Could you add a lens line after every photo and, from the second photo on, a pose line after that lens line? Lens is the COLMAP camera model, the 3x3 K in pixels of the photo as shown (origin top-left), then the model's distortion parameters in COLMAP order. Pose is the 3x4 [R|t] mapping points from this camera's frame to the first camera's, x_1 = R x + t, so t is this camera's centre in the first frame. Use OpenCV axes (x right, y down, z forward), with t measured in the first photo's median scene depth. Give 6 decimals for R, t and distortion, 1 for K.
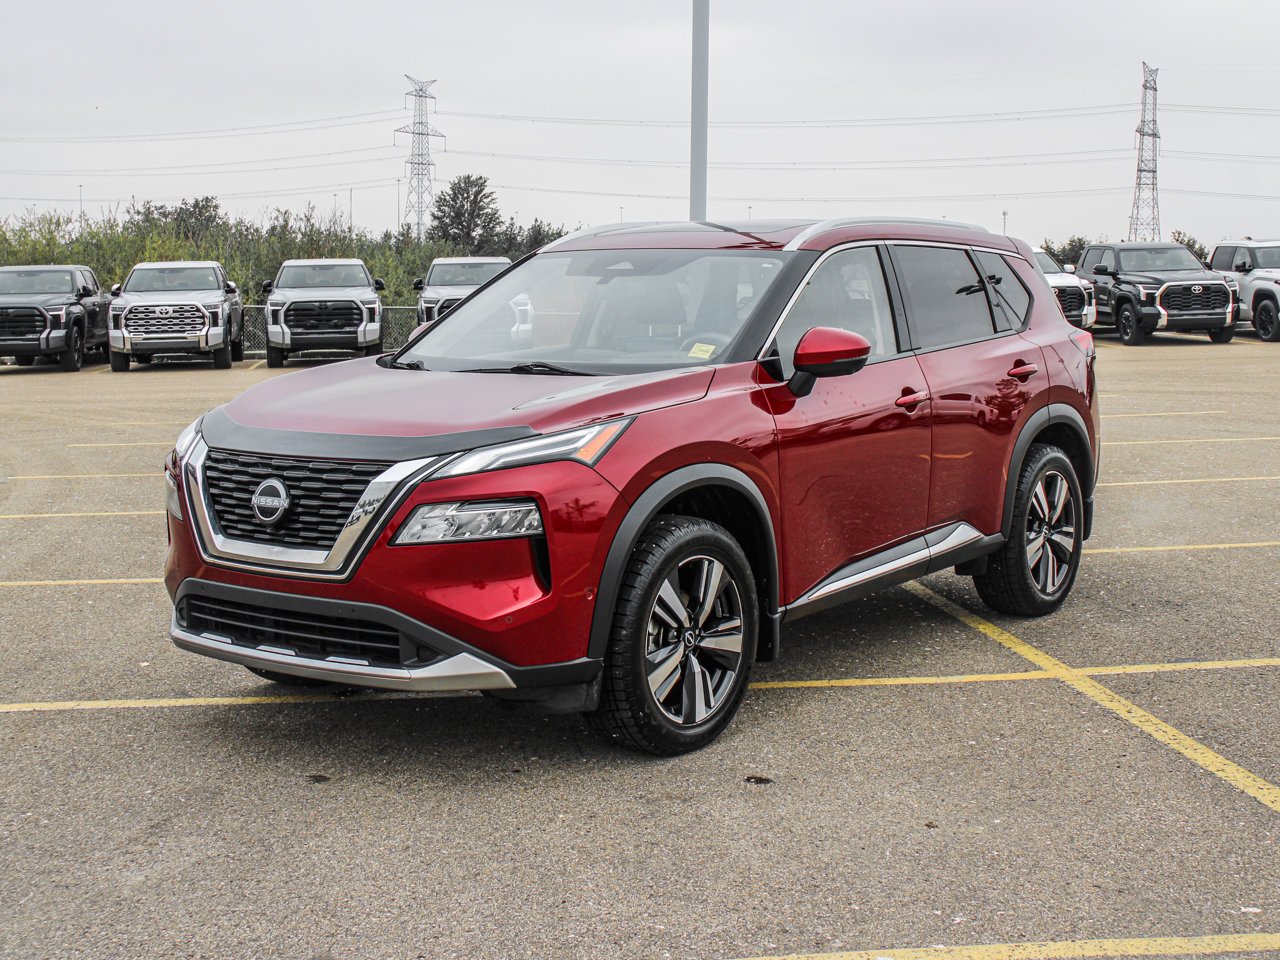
lens RADIAL K [[1881.8, 0, 618.3], [0, 1881.8, 411.3], [0, 0, 1]] dist [-0.019103, 0.148283]
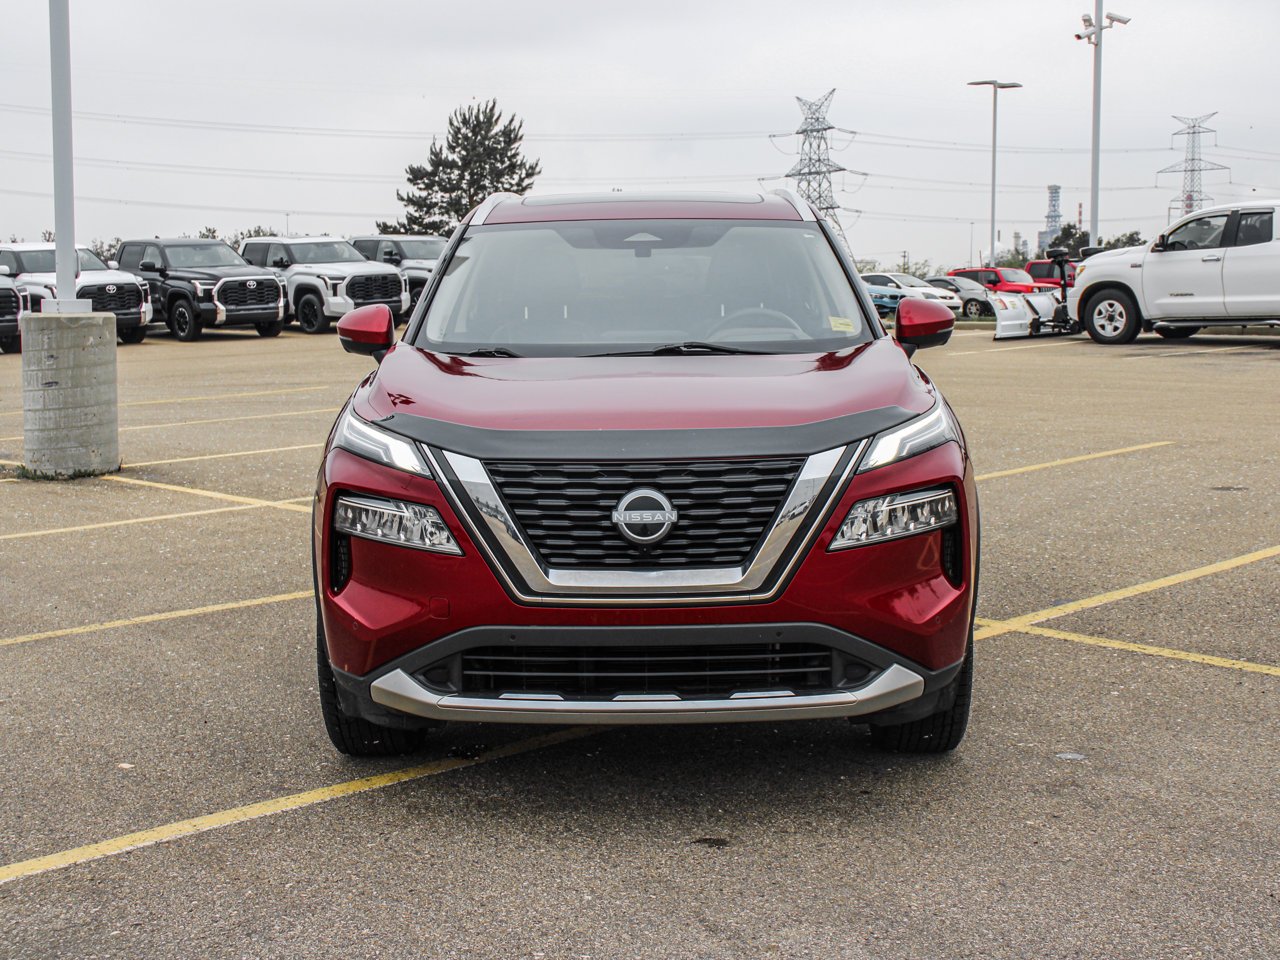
lens RADIAL K [[1881.8, 0, 618.3], [0, 1881.8, 411.3], [0, 0, 1]] dist [-0.019103, 0.148283]
pose [[0.796093, -0.052765, 0.602870, -0.378857], [0.054030, 0.998411, 0.016037, -0.006211], [-0.602758, 0.019806, 0.797678, 0.196937]]
